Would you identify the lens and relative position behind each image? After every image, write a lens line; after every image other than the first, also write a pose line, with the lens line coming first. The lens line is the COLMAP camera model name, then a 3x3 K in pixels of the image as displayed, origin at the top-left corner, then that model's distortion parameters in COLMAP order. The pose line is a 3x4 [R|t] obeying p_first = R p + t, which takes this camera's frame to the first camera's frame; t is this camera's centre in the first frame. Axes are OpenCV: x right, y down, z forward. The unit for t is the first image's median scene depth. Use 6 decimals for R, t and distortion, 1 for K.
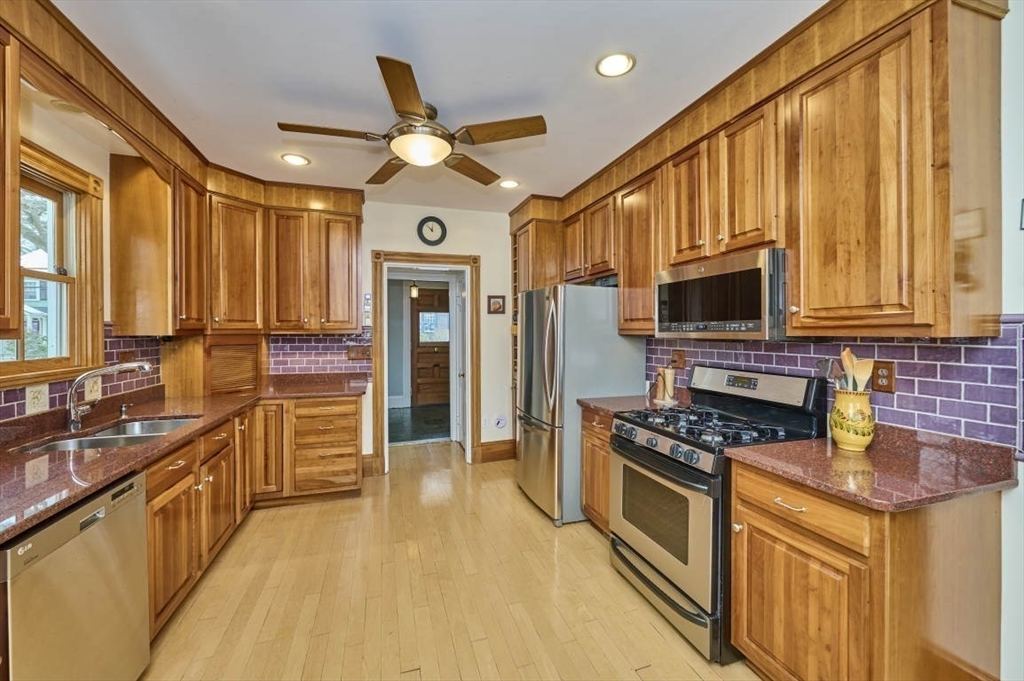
lens RADIAL K [[407.2, 0, 510.5], [0, 407.2, 332.8], [0, 0, 1]] dist [0.000348, -0.000311]
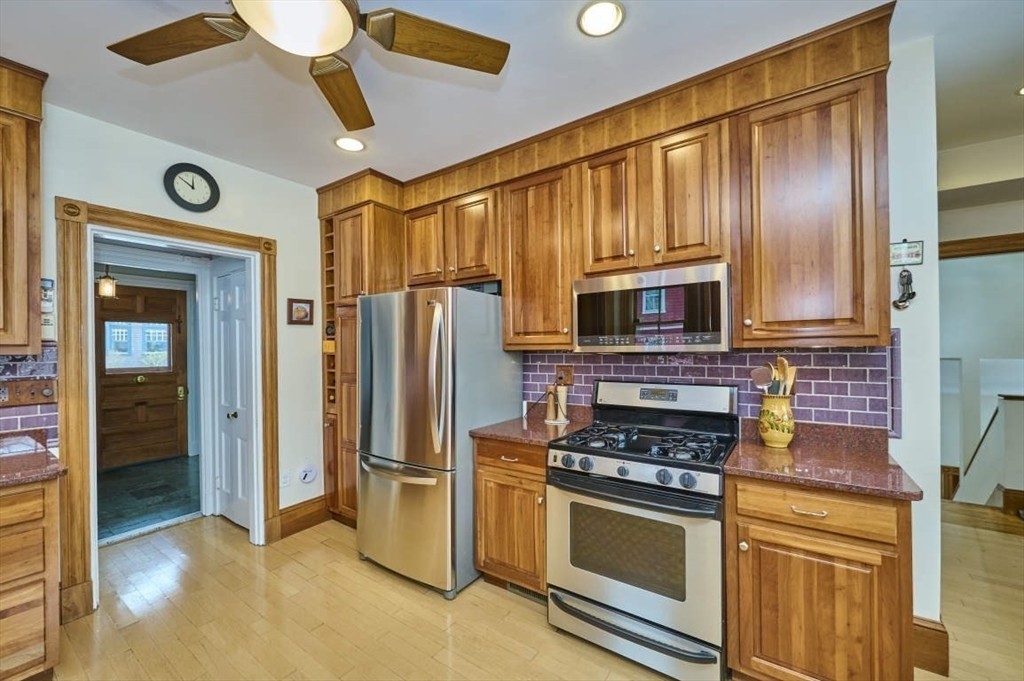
lens RADIAL K [[405.7, 0, 507.8], [0, 405.7, 348.7], [0, 0, 1]] dist [-0.000627, -0.000112]
pose [[0.799097, -0.006772, 0.601164, -0.280832], [0.011833, 0.999920, -0.004466, 0.005447], [-0.601085, 0.010682, 0.799113, 0.340827]]
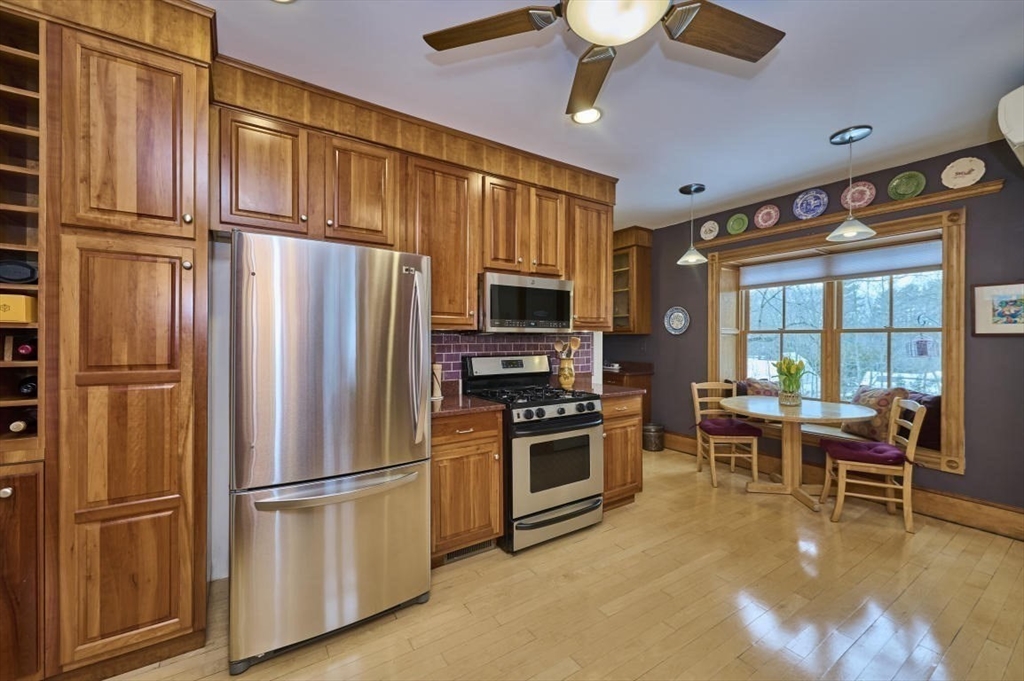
lens RADIAL K [[406.2, 0, 512.9], [0, 406.2, 342.0], [0, 0, 1]] dist [-0.000064, 0.000121]
pose [[-0.271187, -0.003835, 0.962519, -0.652959], [0.006692, 0.999960, 0.005869, 0.029714], [-0.962503, 0.008033, -0.271150, 1.137633]]
